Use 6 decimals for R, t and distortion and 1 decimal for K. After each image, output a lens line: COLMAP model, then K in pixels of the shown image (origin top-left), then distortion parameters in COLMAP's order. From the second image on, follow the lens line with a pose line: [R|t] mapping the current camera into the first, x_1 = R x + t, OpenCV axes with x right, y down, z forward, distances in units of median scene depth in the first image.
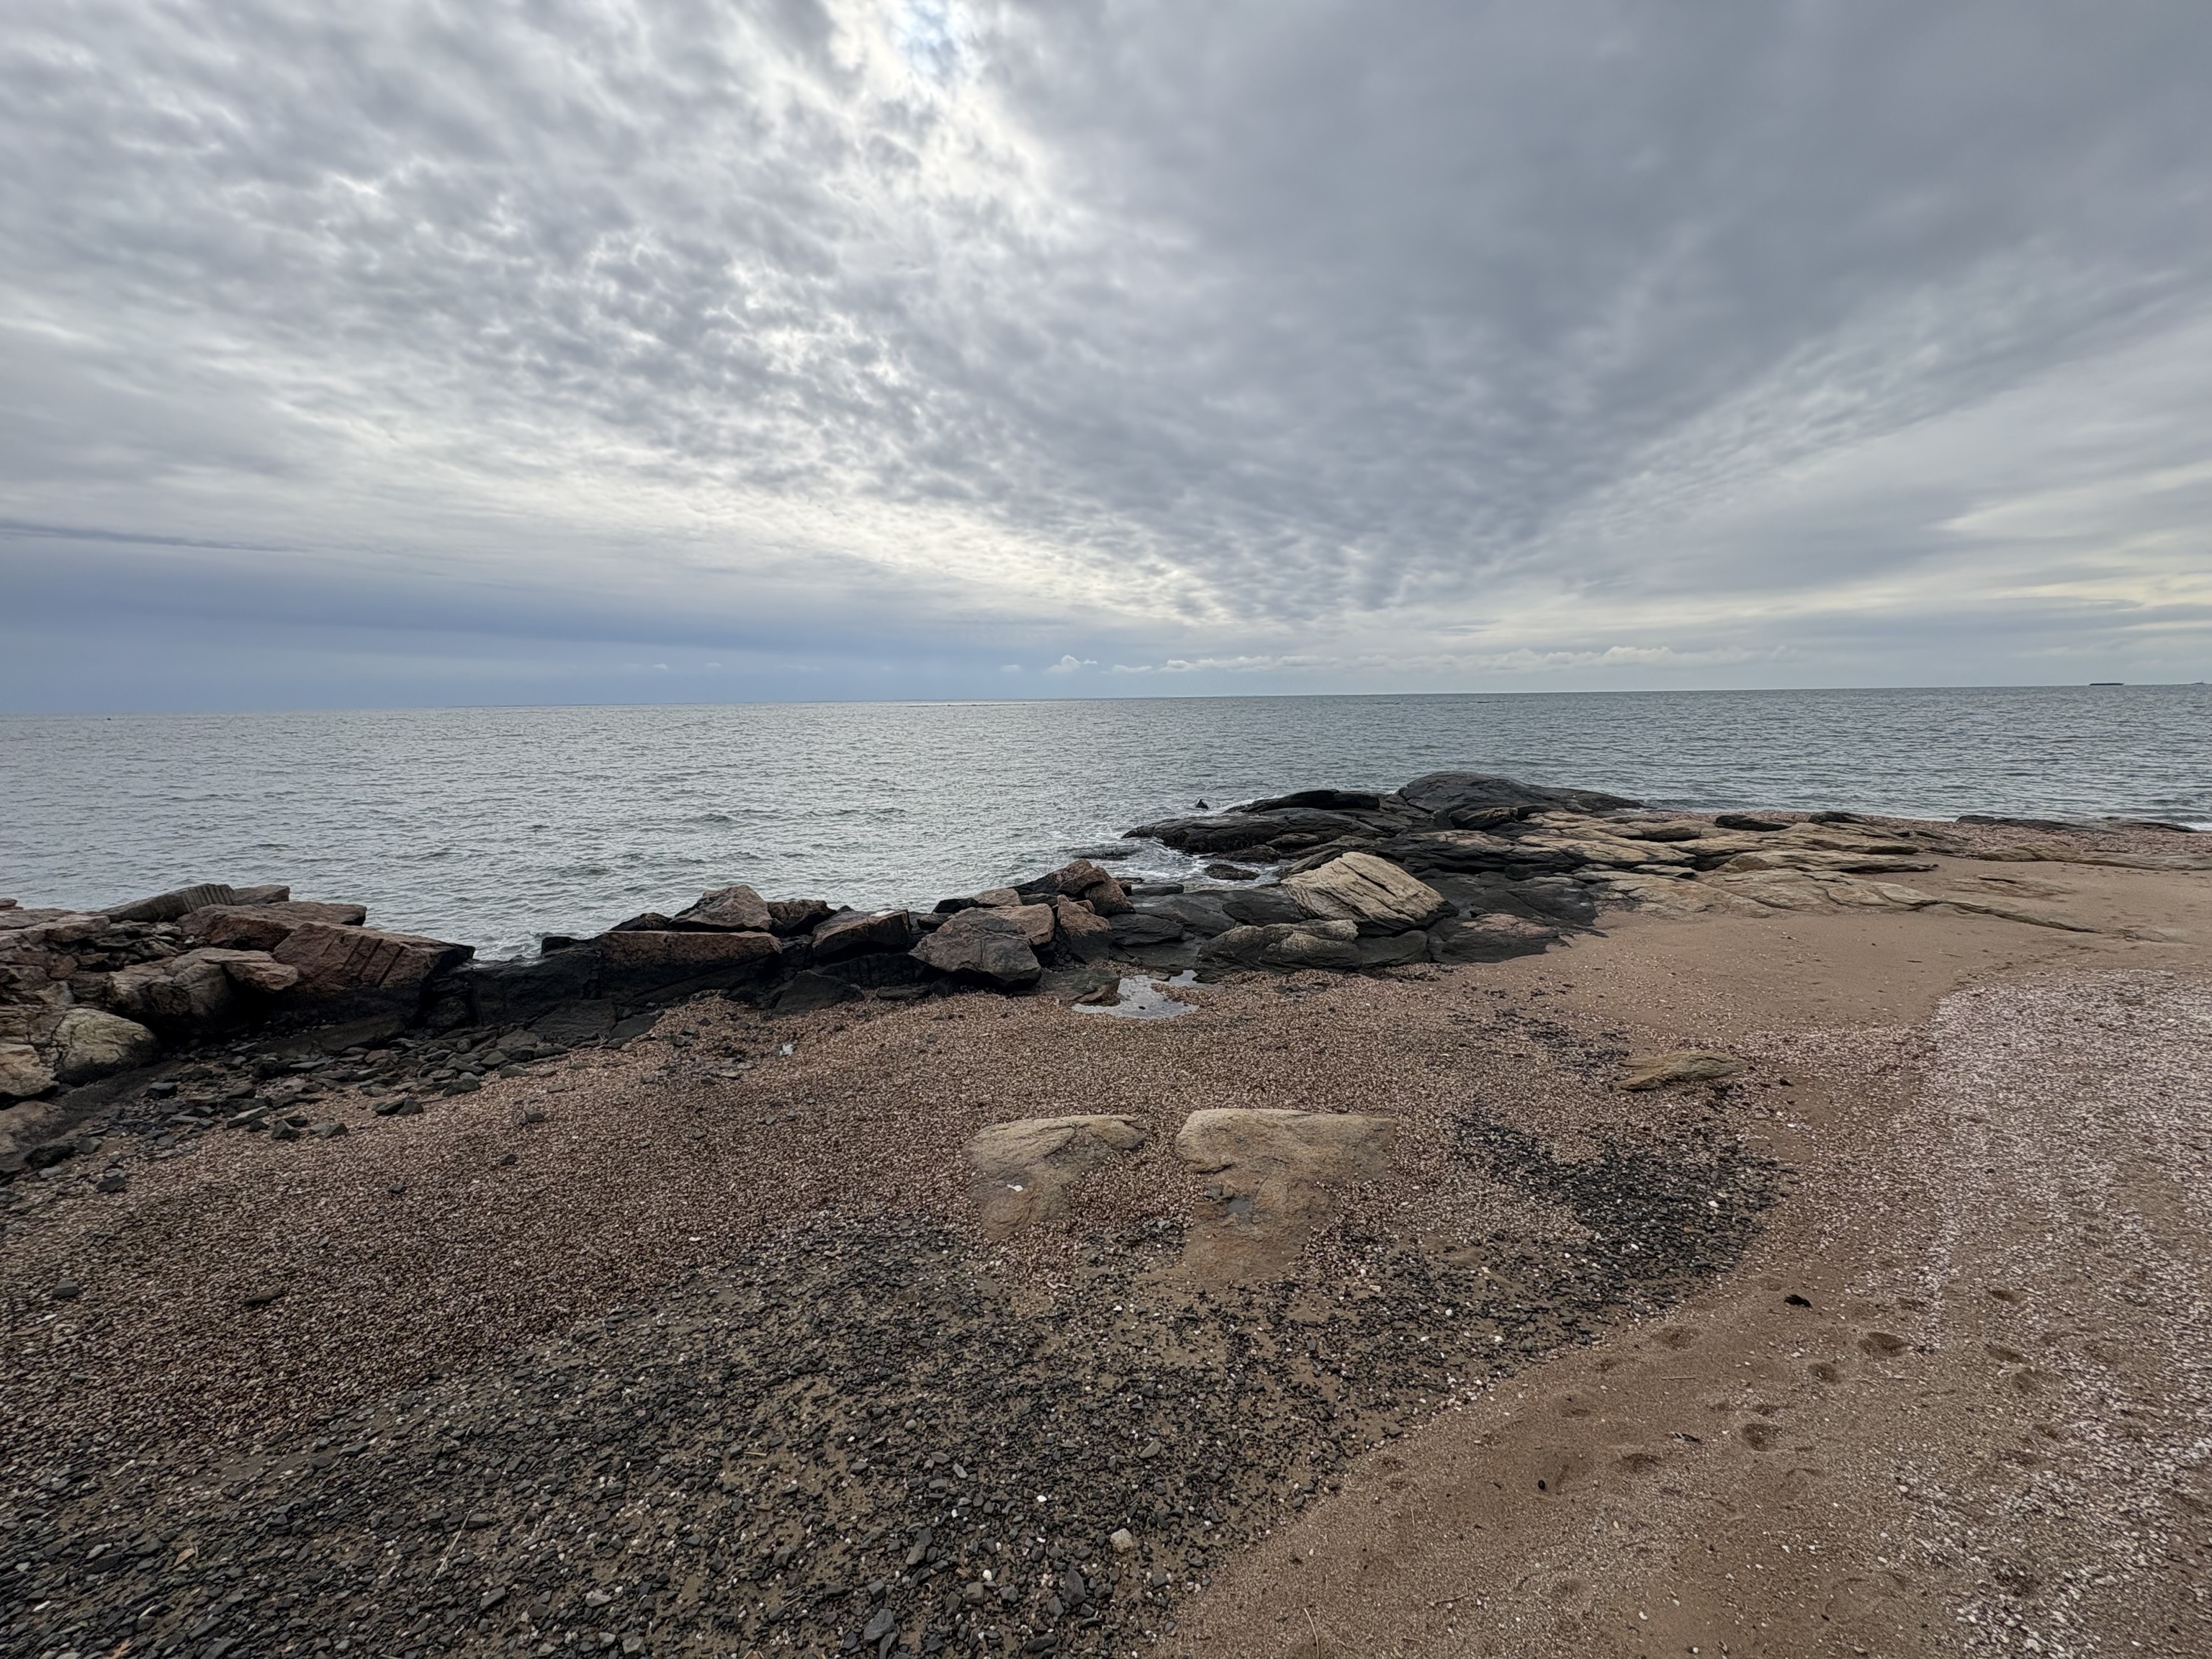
lens RADIAL K [[875.4, 0, 1113.5], [0, 875.4, 834.0], [0, 0, 1]] dist [-0.003806, 0.000578]
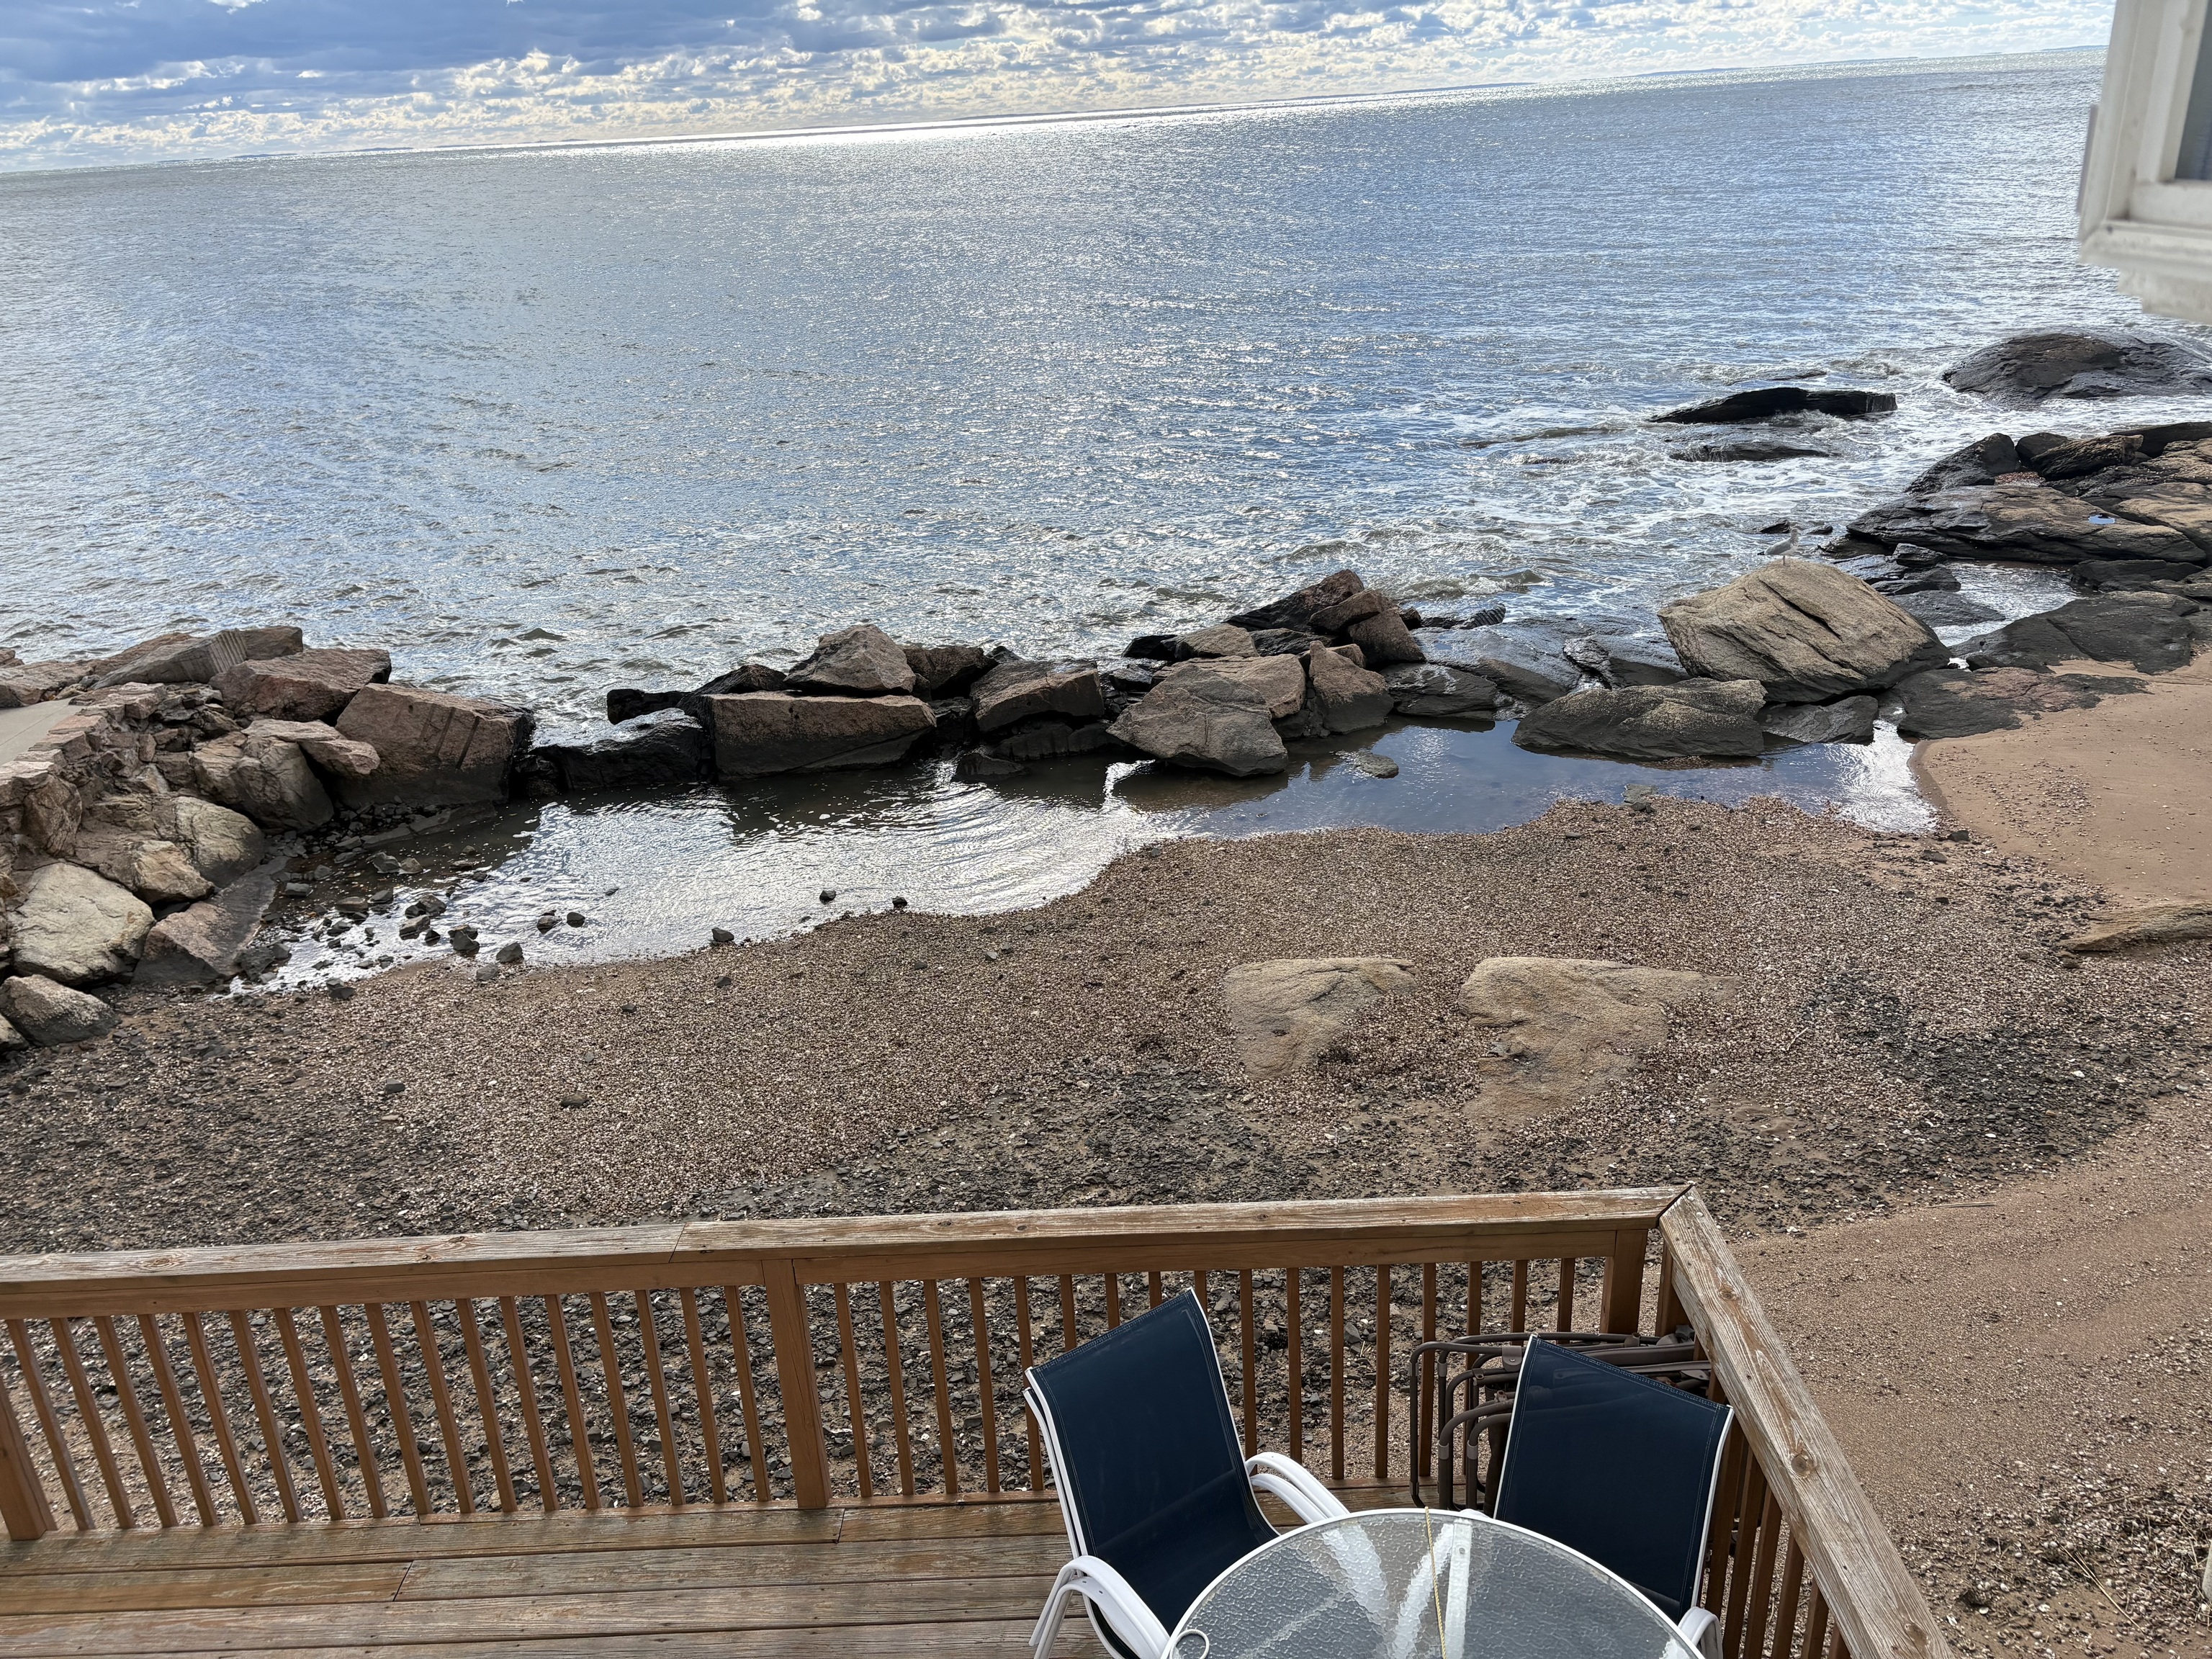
lens RADIAL K [[1661.8, 0, 1094.6], [0, 1661.8, 827.4], [0, 0, 1]] dist [0.057722, -0.060964]
pose [[0.985108, 0.022571, -0.170447, -0.004660], [0.021408, 0.967531, 0.251846, -0.137501], [0.170597, -0.251744, 0.952639, -0.355681]]
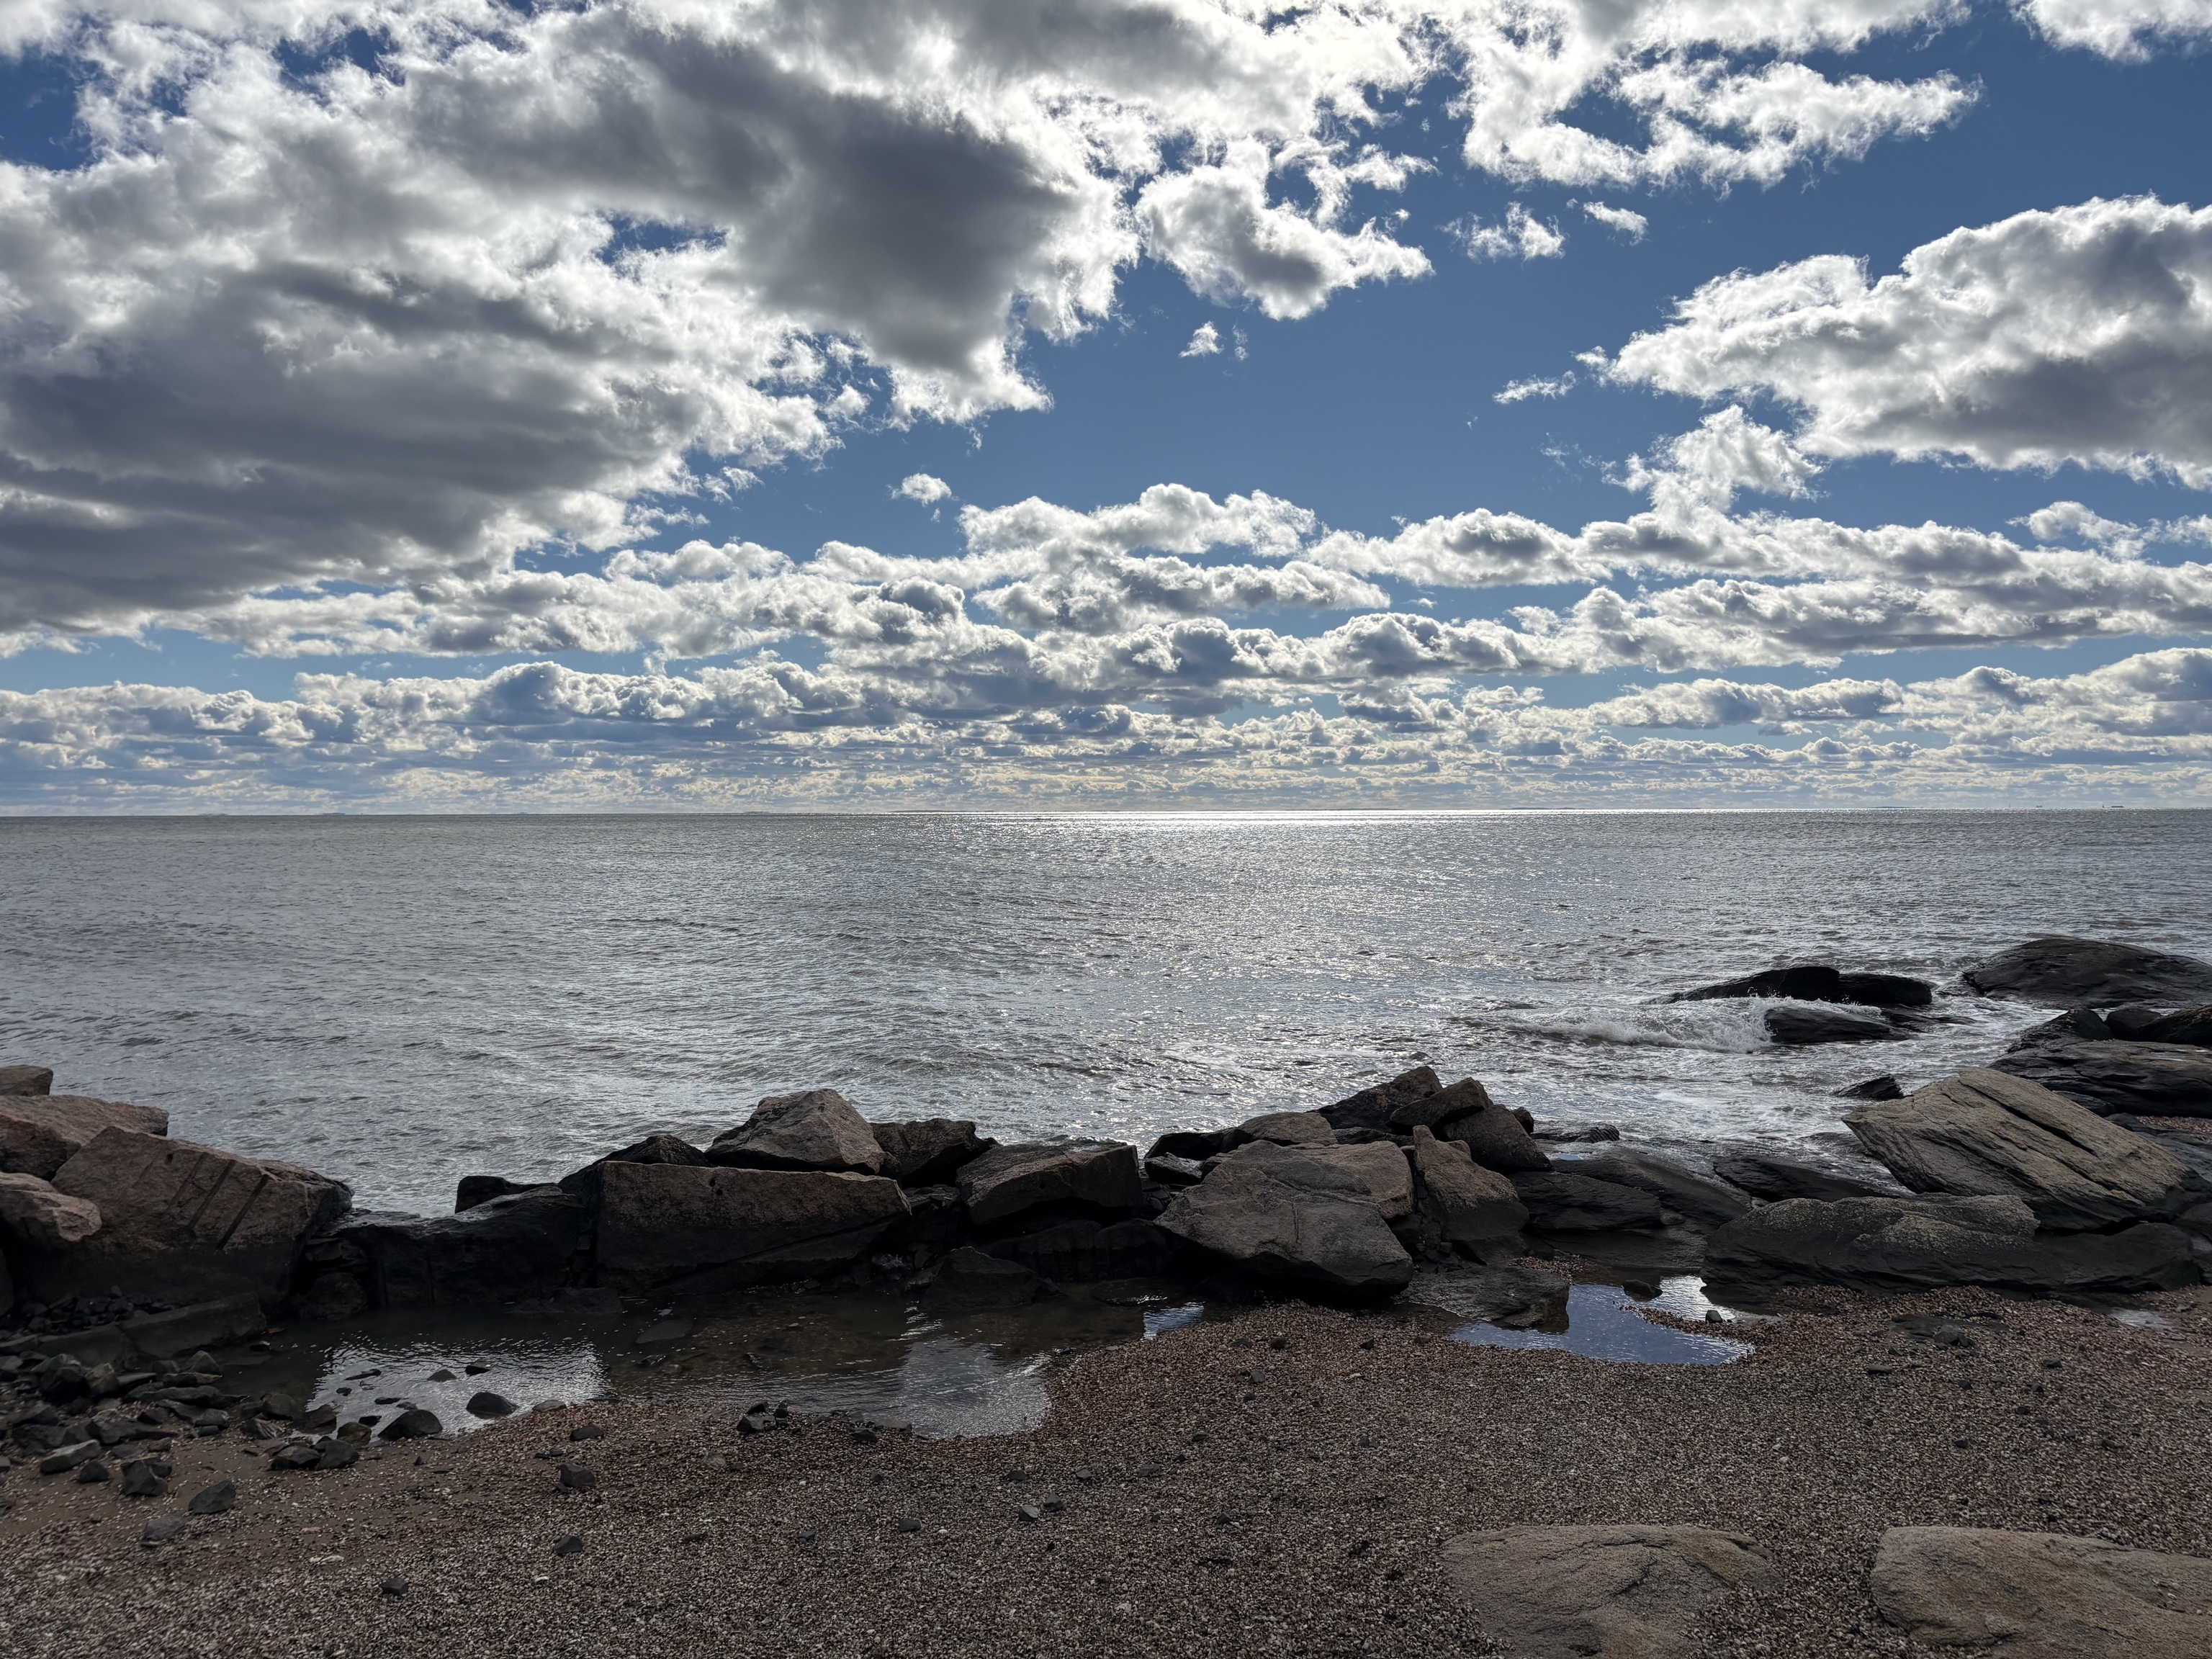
lens RADIAL K [[1661.8, 0, 1112.5], [0, 1661.8, 836.8], [0, 0, 1]] dist [0.057722, -0.060964]
pose [[0.994148, 0.012399, -0.107309, -0.155774], [-0.026693, 0.990782, -0.132810, 0.040720], [0.104673, 0.134897, 0.985315, -0.029668]]
